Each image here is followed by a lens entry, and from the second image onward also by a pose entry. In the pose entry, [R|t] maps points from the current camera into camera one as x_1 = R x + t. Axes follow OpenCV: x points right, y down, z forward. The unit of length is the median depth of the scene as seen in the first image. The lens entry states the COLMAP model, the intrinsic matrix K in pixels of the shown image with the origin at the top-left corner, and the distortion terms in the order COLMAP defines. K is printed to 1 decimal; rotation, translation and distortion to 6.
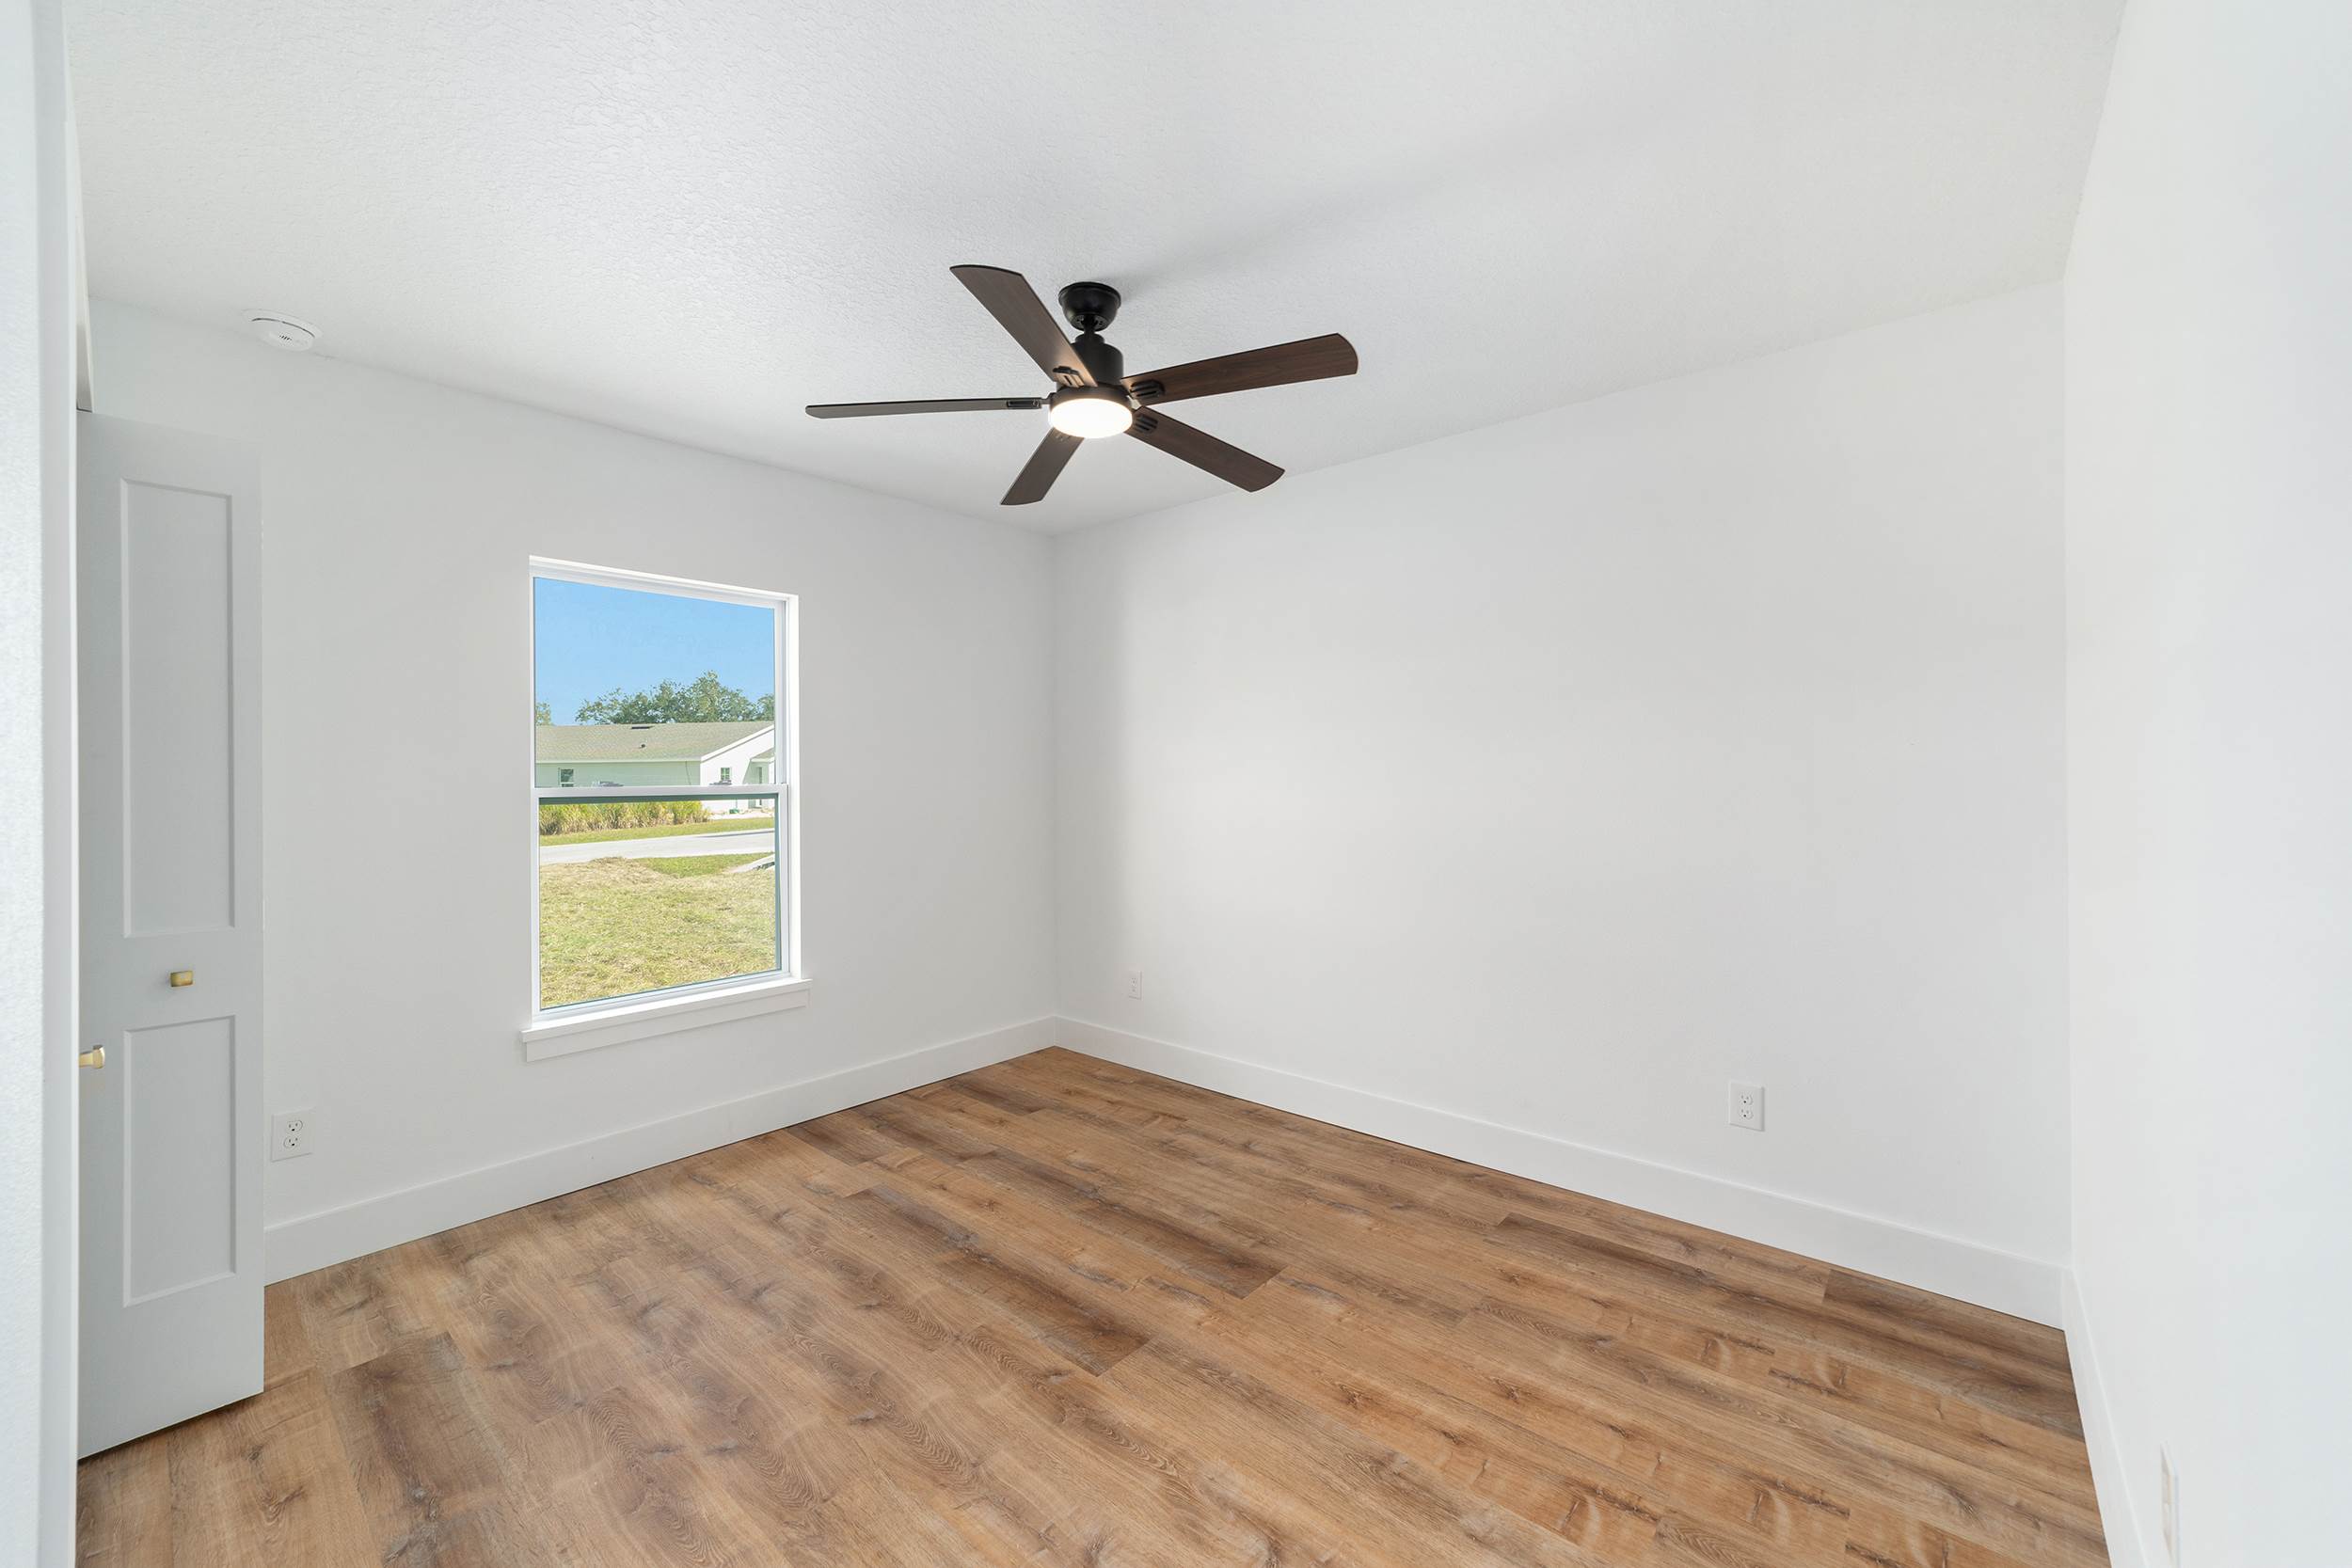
lens RADIAL K [[902.7, 0, 1166.4], [0, 902.7, 784.5], [0, 0, 1]] dist [-0.016513, 0.009073]
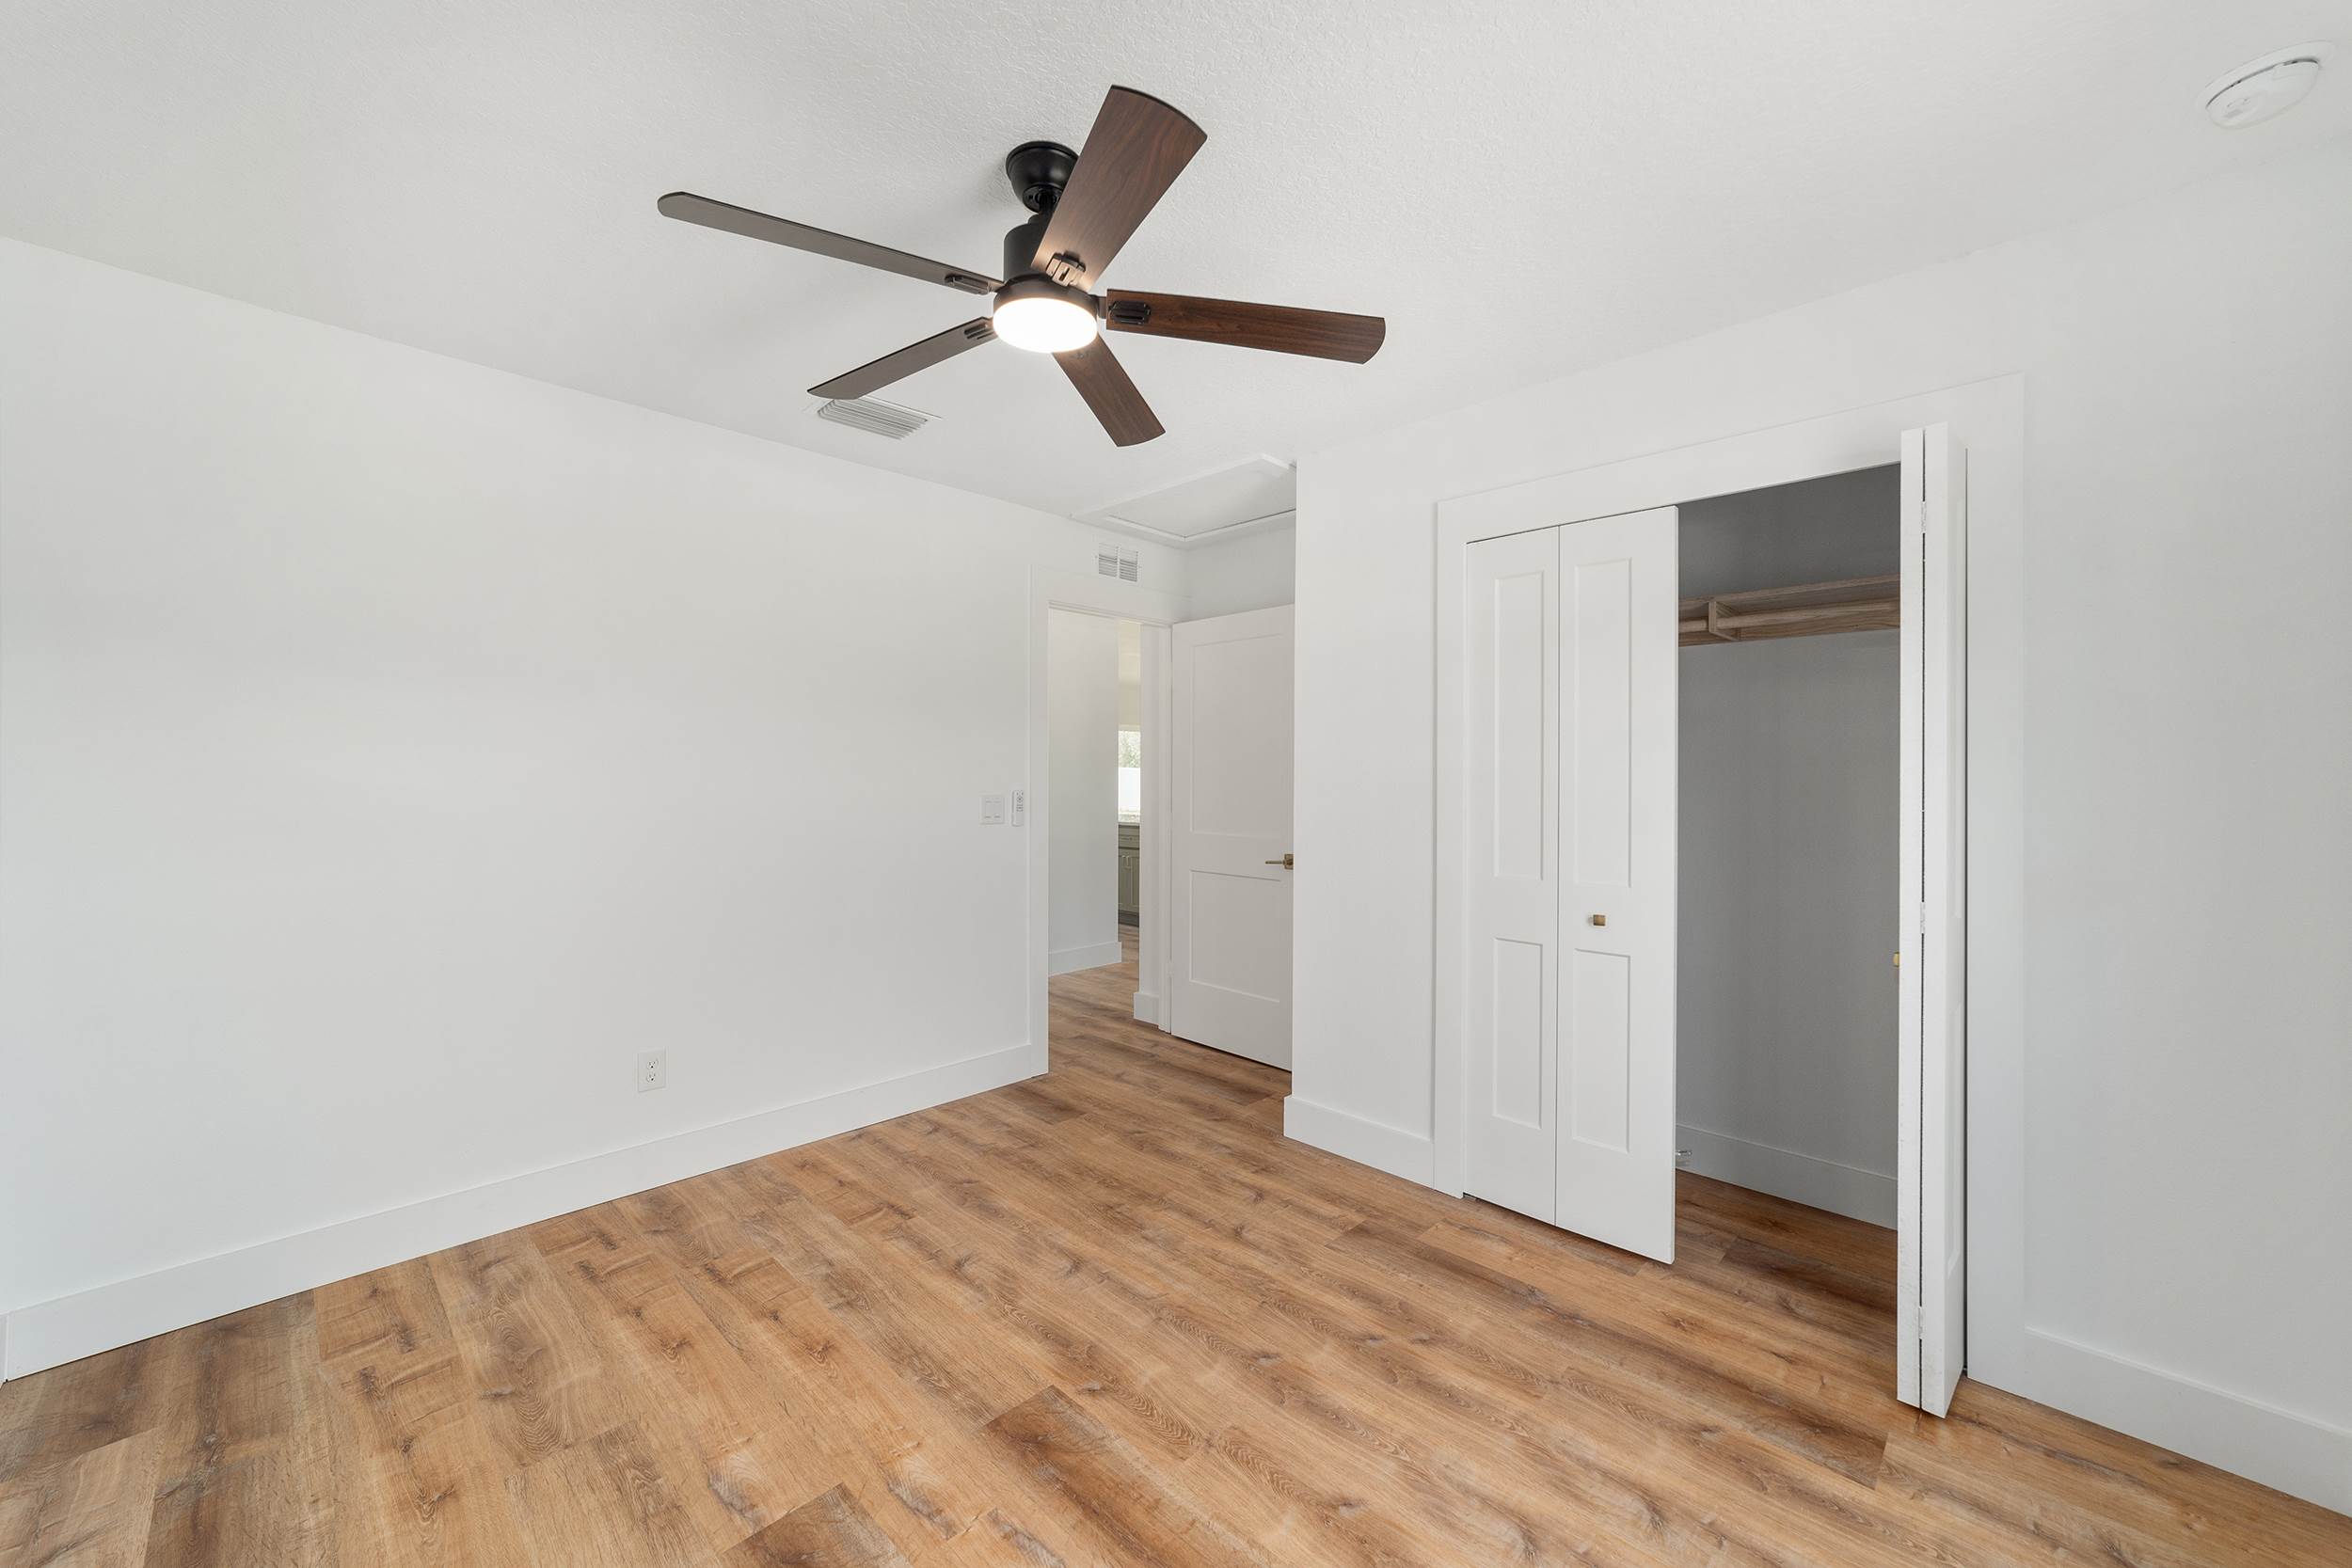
lens RADIAL K [[902.7, 0, 1166.4], [0, 902.7, 784.5], [0, 0, 1]] dist [-0.016513, 0.009073]
pose [[-0.998084, 0.002899, 0.061806, -0.265040], [0.004317, 0.999730, 0.022817, -0.020837], [-0.061723, 0.023040, -0.997827, 1.964979]]
